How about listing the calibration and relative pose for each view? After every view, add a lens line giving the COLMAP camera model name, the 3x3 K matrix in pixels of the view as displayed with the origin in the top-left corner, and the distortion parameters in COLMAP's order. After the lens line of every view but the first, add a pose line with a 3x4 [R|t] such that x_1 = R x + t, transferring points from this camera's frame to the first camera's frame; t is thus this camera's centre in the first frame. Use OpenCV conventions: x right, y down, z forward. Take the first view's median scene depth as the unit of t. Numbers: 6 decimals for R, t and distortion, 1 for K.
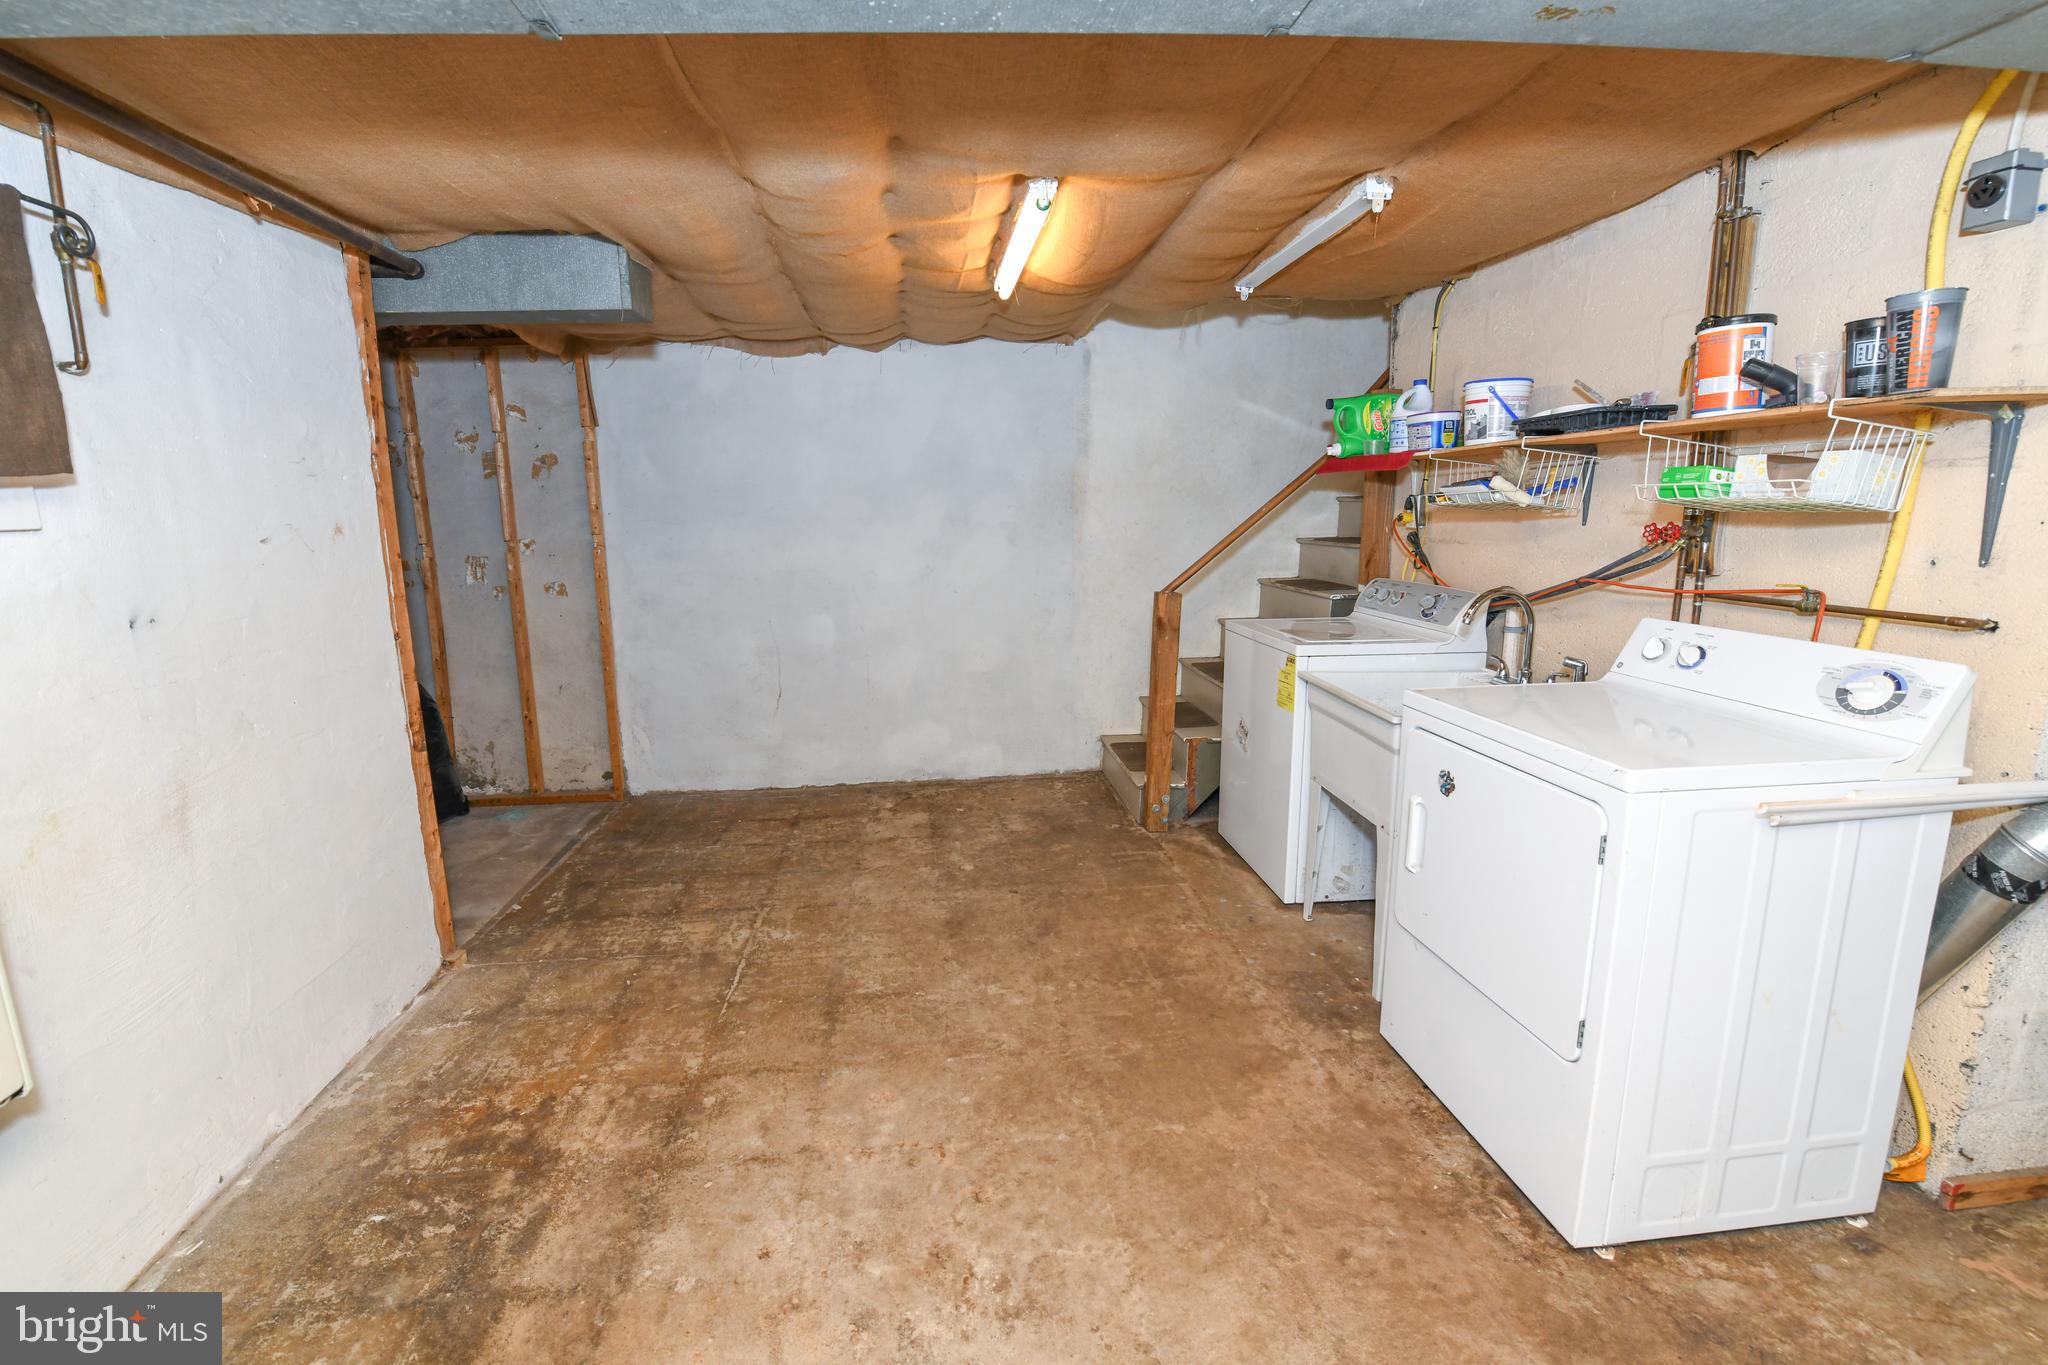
lens RADIAL K [[856.5, 0, 972.7], [0, 856.5, 669.2], [0, 0, 1]] dist [-0.013388, -0.003268]
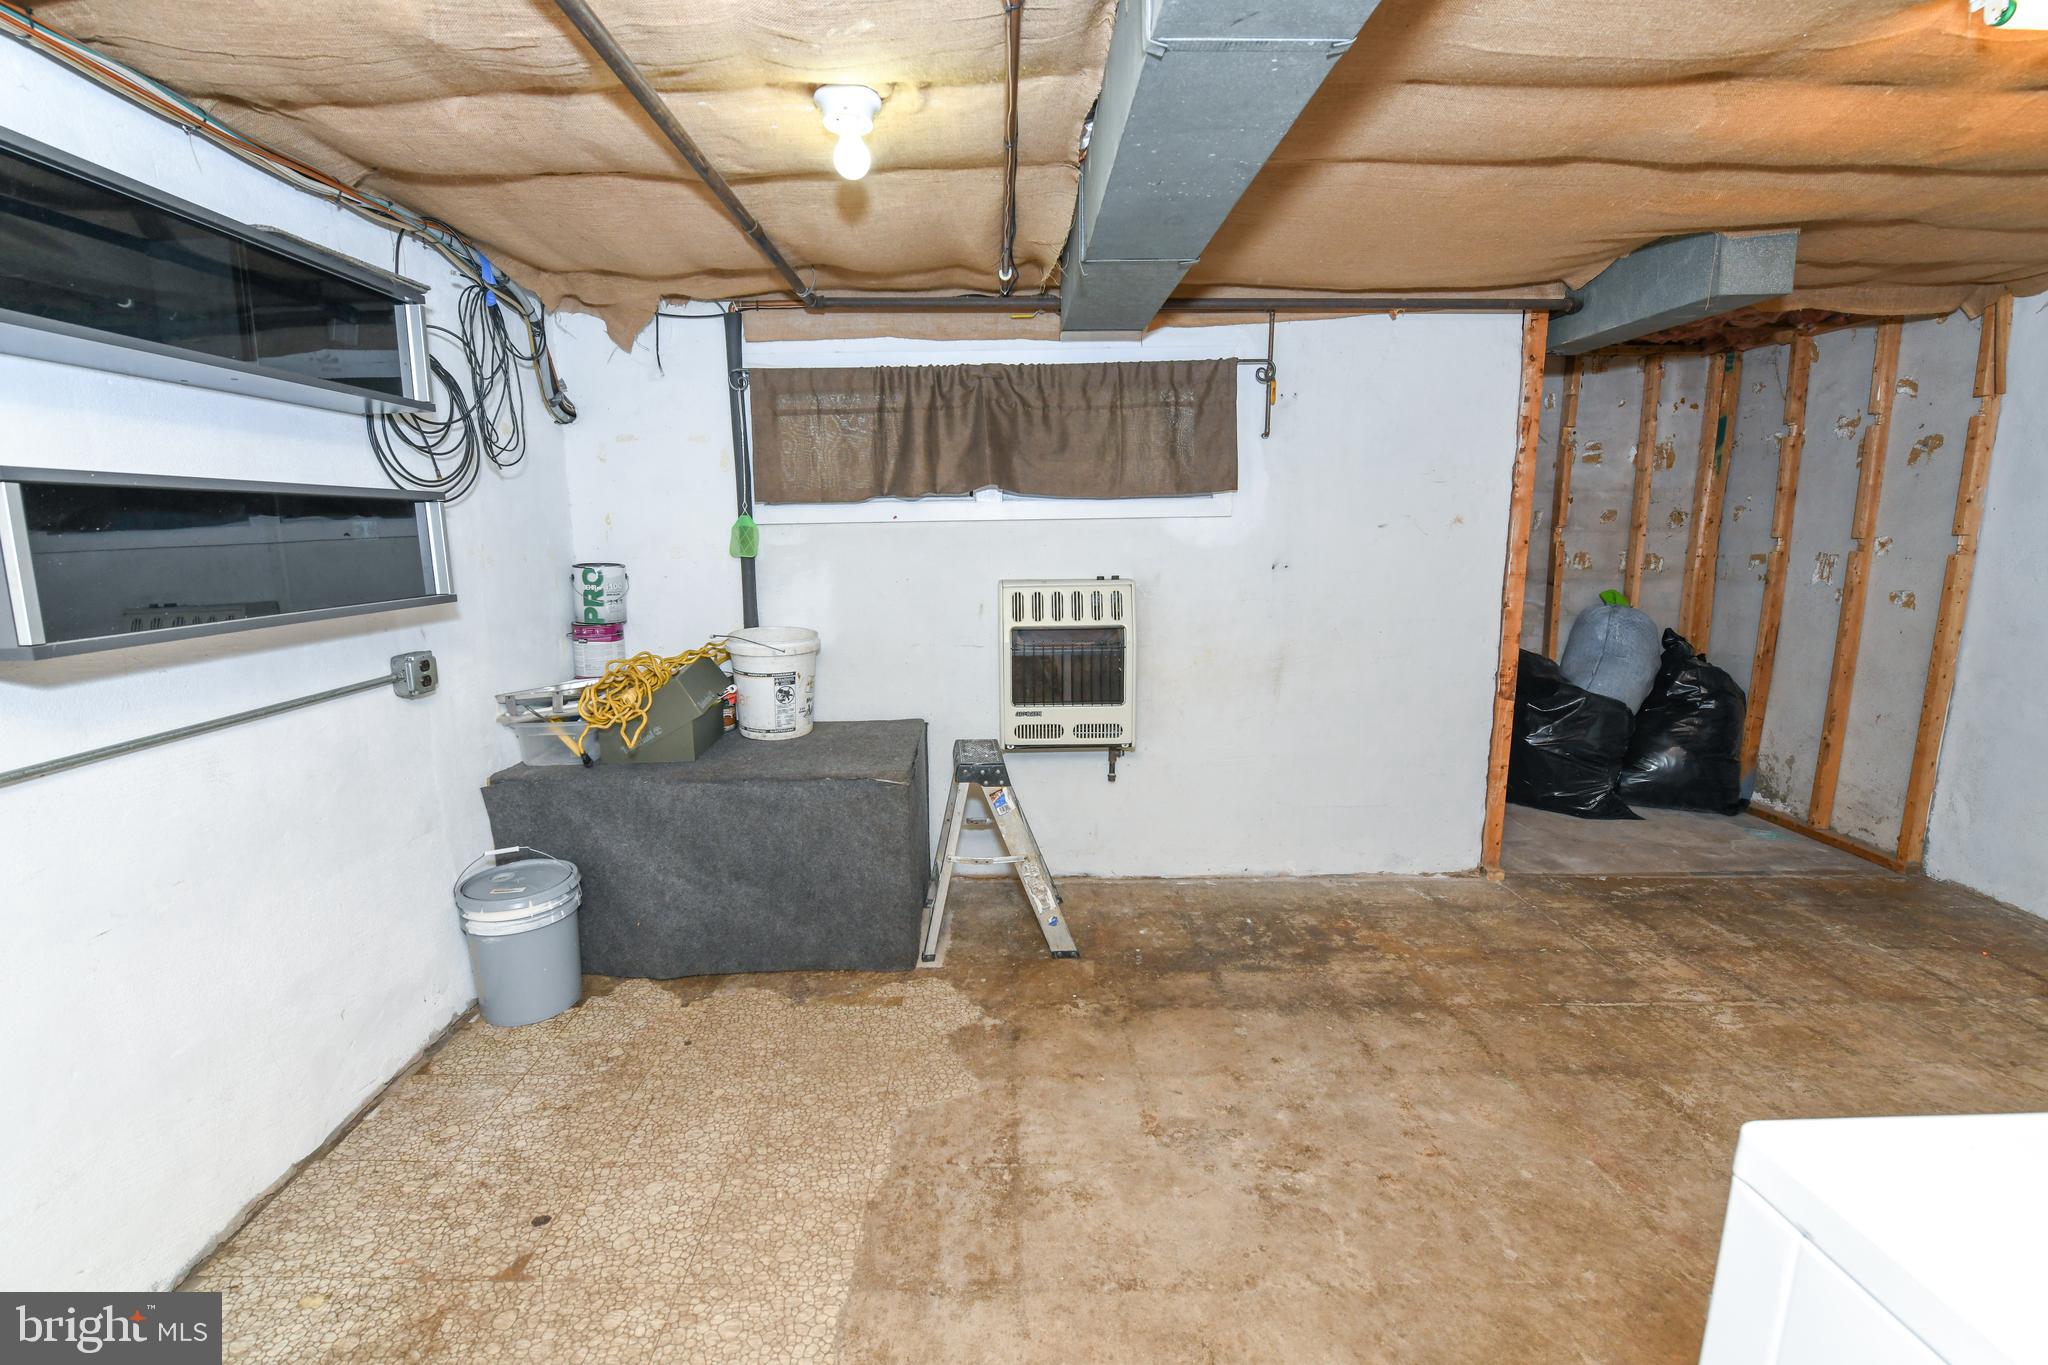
lens RADIAL K [[856.5, 0, 1018.7], [0, 856.5, 670.2], [0, 0, 1]] dist [-0.013388, -0.003268]
pose [[-0.043972, 0.190060, -0.980787, 0.568163], [-0.172011, 0.965635, 0.194836, -0.061445], [0.984113, 0.177274, -0.009769, 0.286416]]
